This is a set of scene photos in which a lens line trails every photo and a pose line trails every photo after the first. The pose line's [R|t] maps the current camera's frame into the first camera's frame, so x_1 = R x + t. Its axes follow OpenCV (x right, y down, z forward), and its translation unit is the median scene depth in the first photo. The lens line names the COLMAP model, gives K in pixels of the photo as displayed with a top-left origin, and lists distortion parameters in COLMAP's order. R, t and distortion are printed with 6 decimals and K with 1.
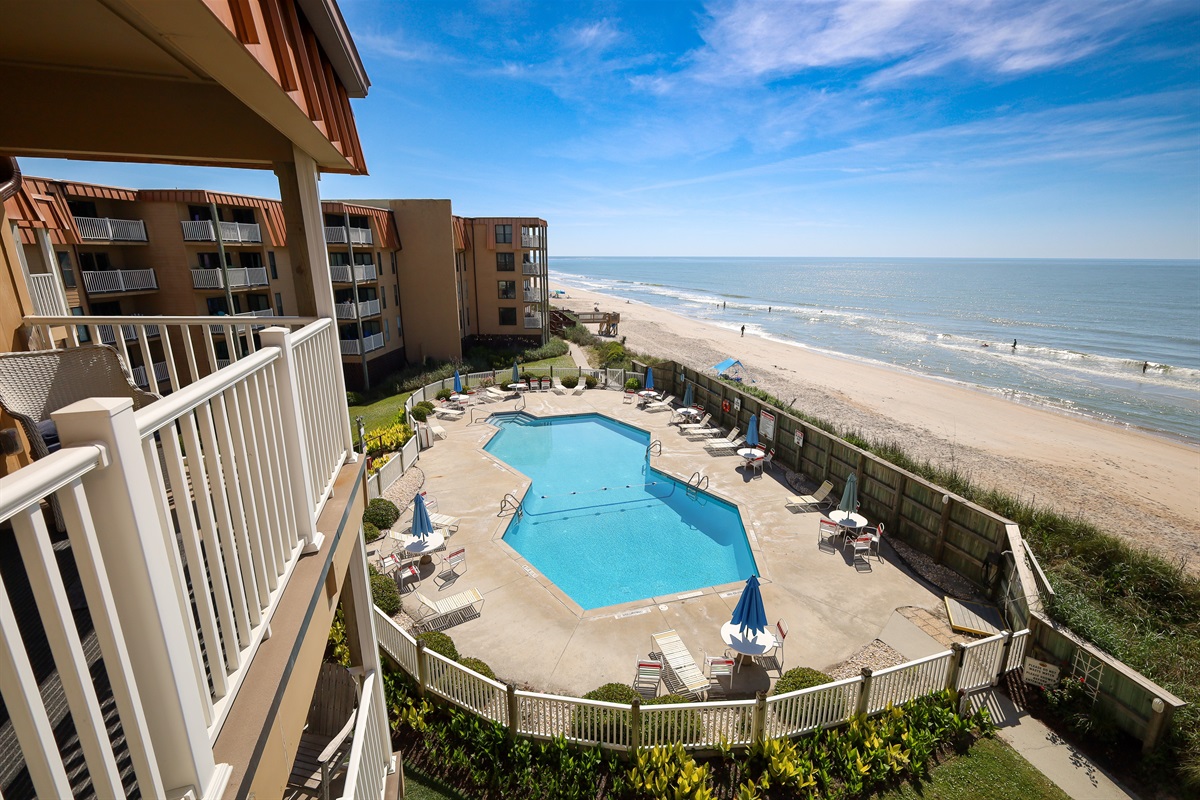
lens RADIAL K [[519.5, 0, 596.1], [0, 519.5, 392.7], [0, 0, 1]] dist [-0.001205, -0.000196]
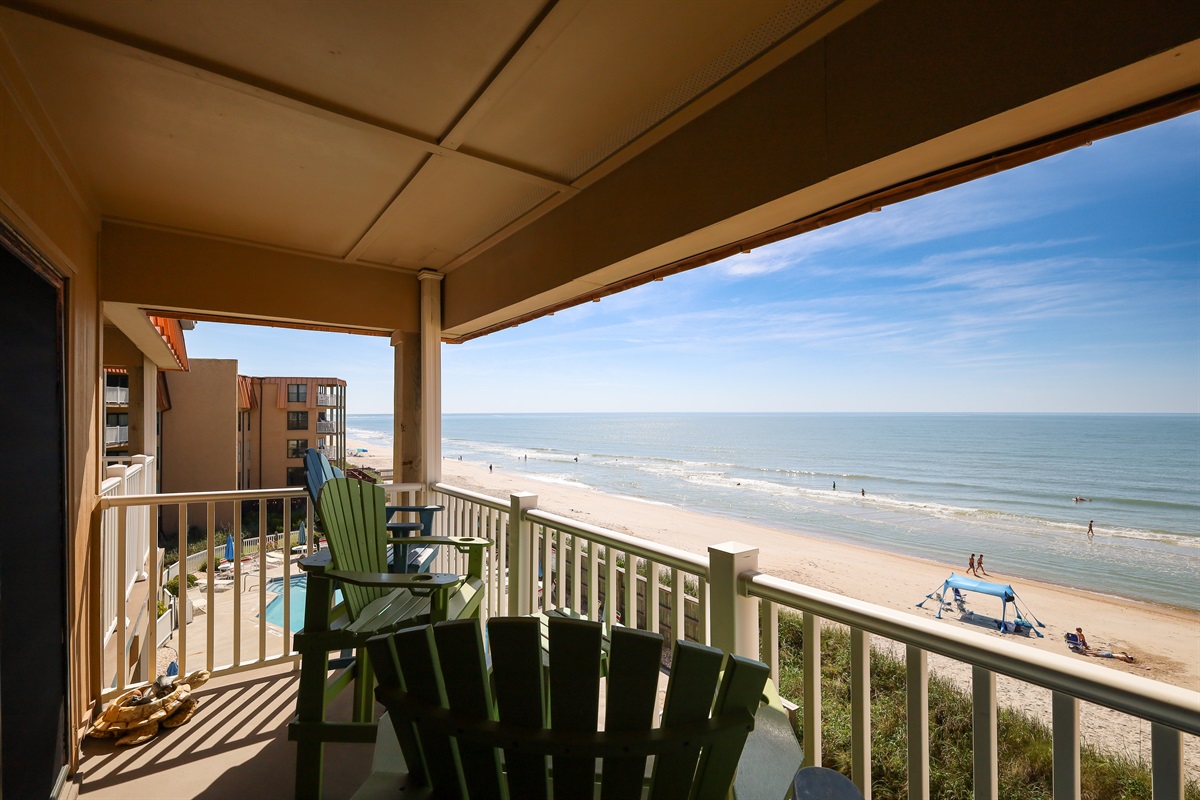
lens RADIAL K [[543.7, 0, 600.0], [0, 543.7, 400.0], [0, 0, 1]] dist [0.008466, 0.000352]
pose [[0.945212, -0.001726, 0.326453, 0.026185], [0.091793, 0.961047, -0.260697, 0.028027], [-0.313286, 0.276380, 0.908551, -0.110699]]
